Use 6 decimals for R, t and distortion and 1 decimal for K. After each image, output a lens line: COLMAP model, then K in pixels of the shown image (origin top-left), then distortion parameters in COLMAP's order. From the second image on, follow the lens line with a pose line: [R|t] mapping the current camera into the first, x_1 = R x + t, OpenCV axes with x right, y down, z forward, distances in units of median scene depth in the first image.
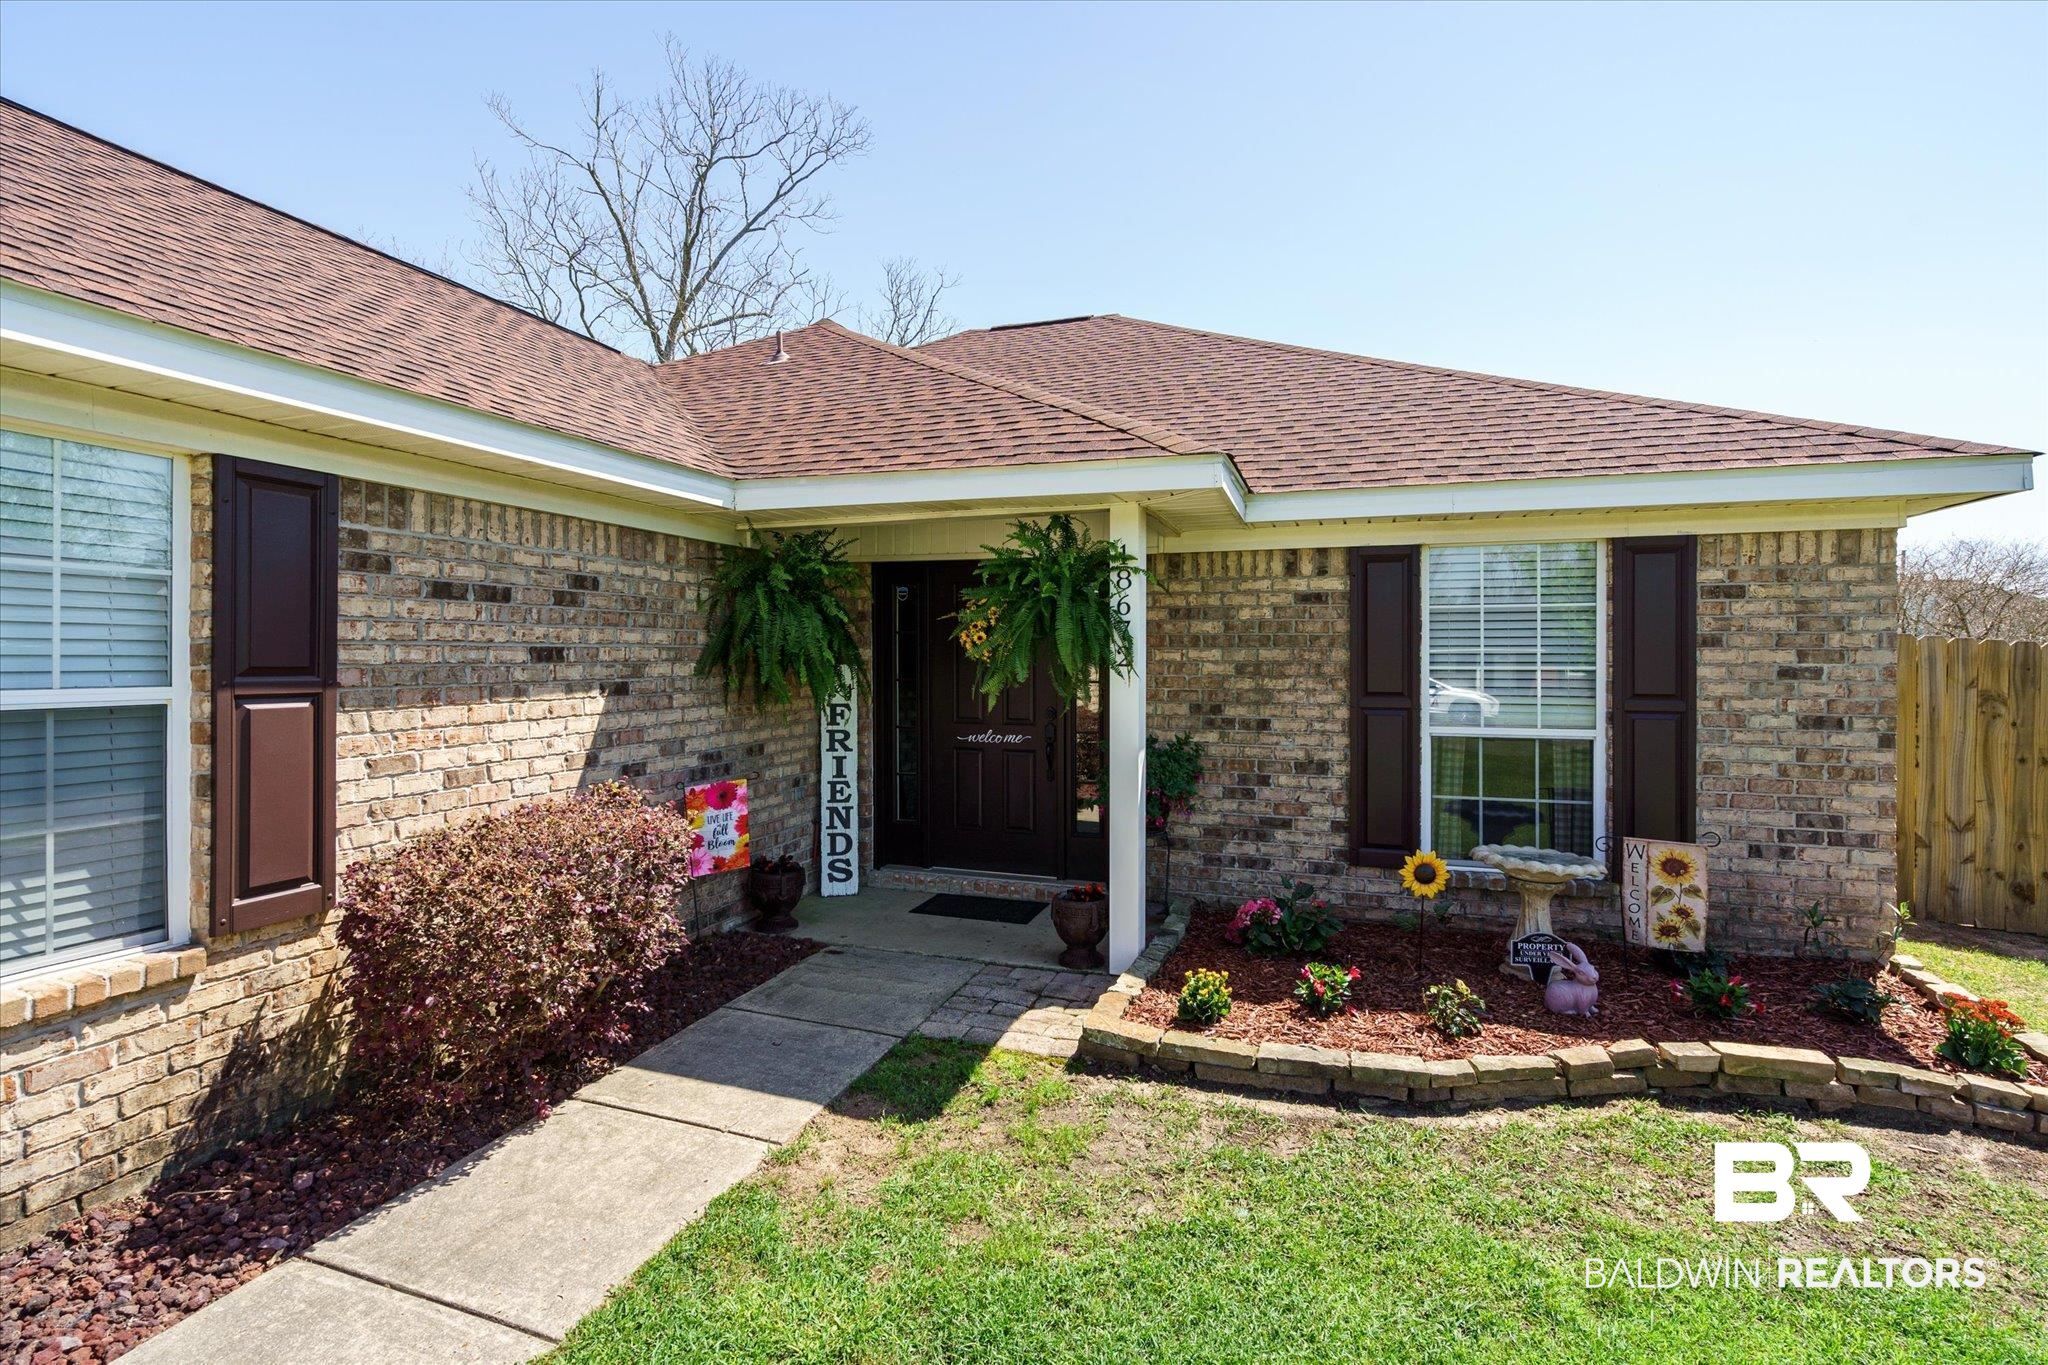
lens RADIAL K [[928.9, 0, 1014.8], [0, 928.9, 656.0], [0, 0, 1]] dist [-0.003171, -0.000191]
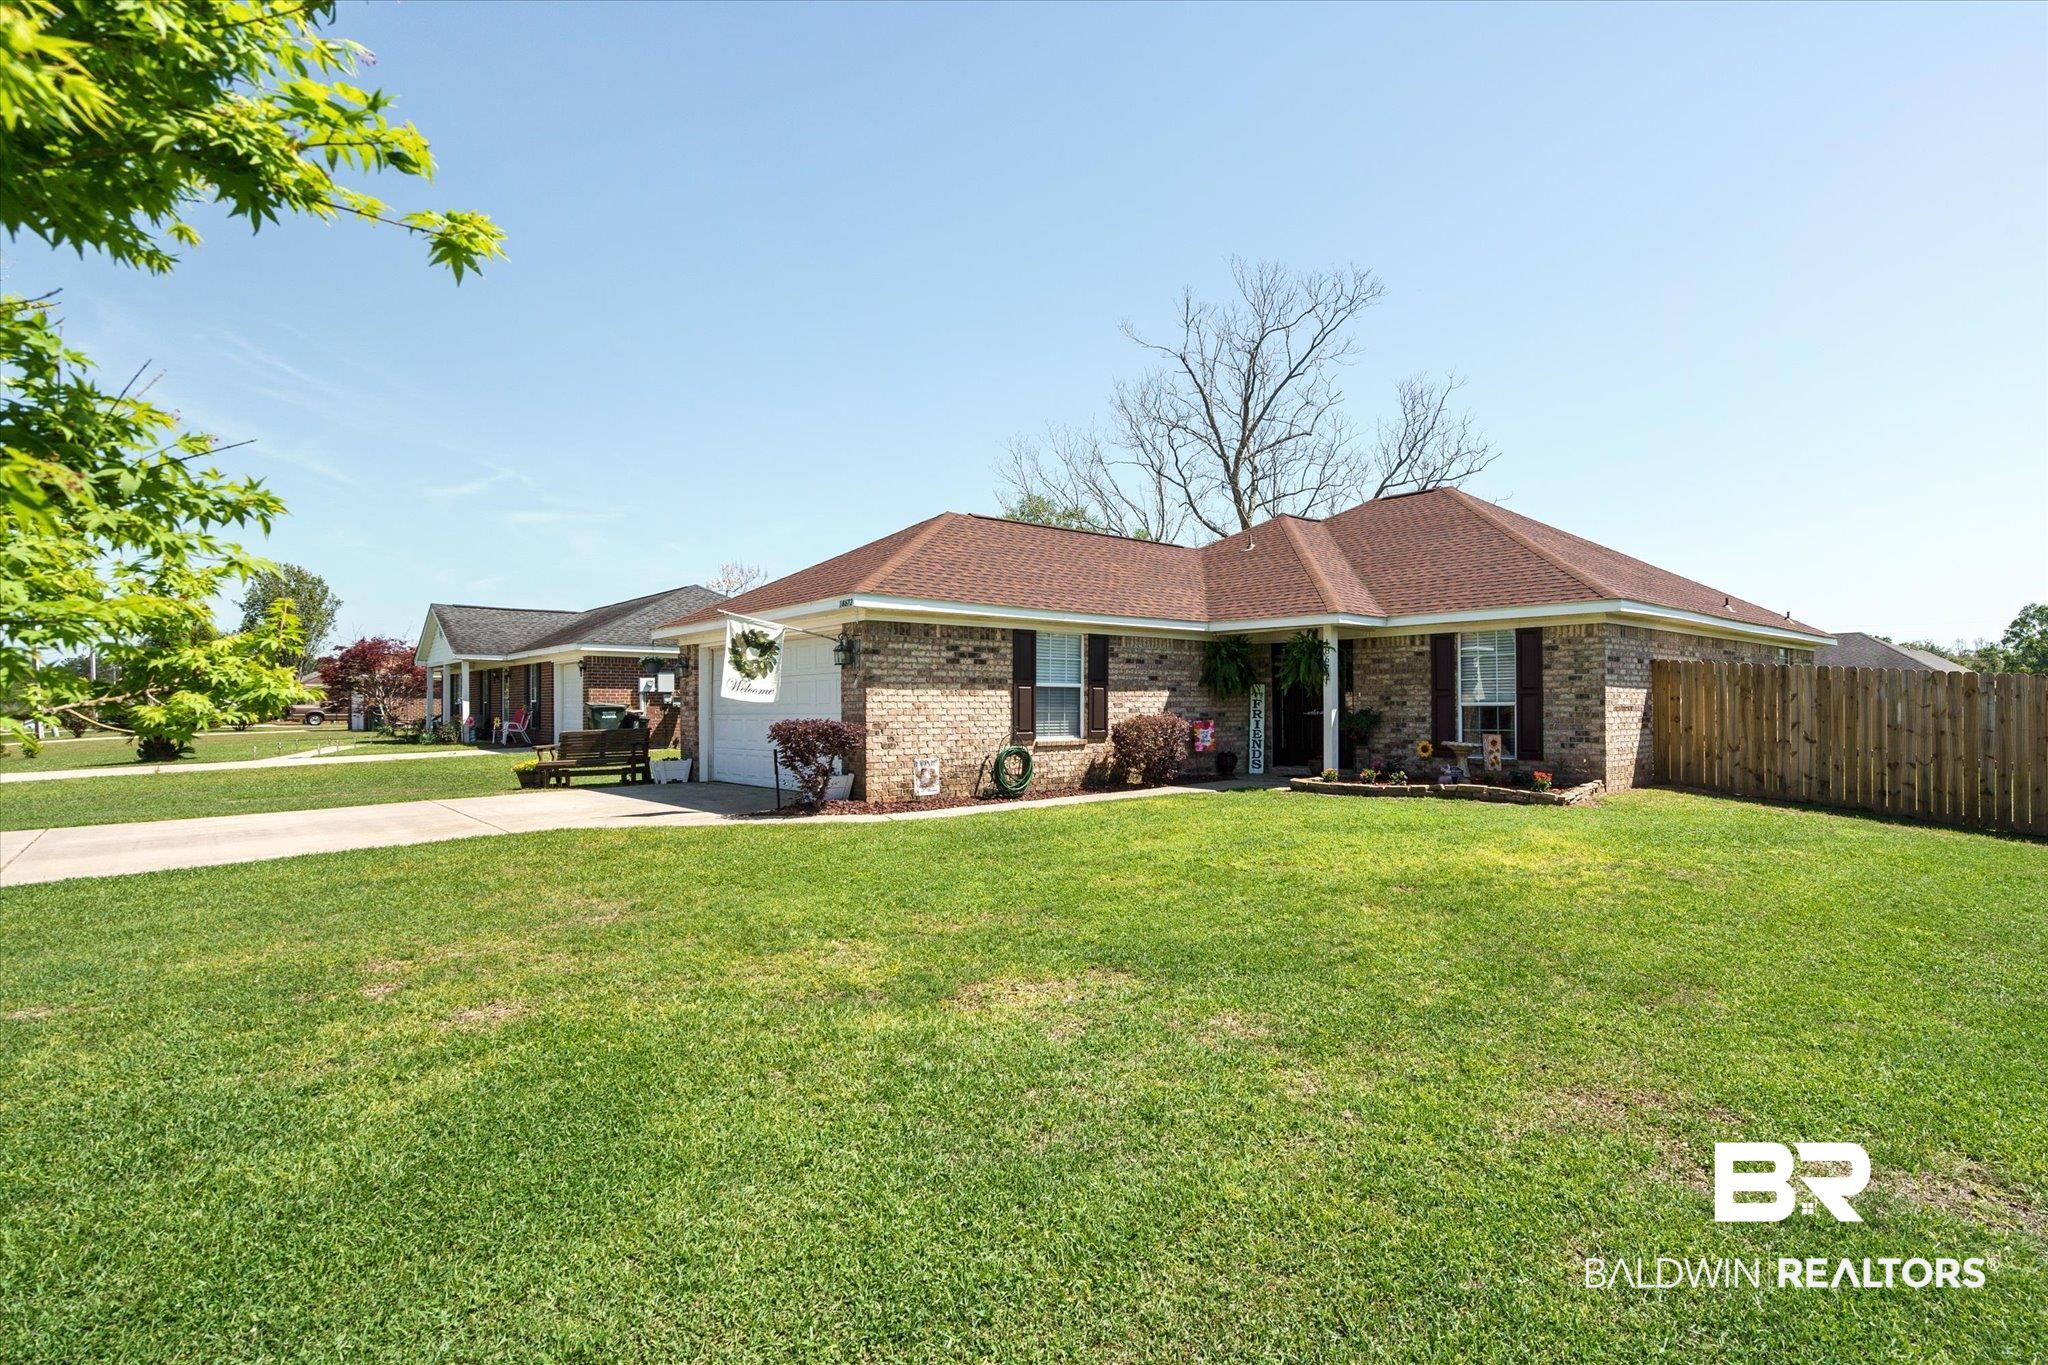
lens RADIAL K [[1107.6, 0, 1024.1], [0, 1107.6, 709.0], [0, 0, 1]] dist [0.001907, 0.000285]
pose [[0.832816, -0.002138, -0.553546, 1.128427], [-0.000563, 0.999989, -0.004710, 0.108352], [0.553550, 0.004234, 0.832805, -2.212045]]
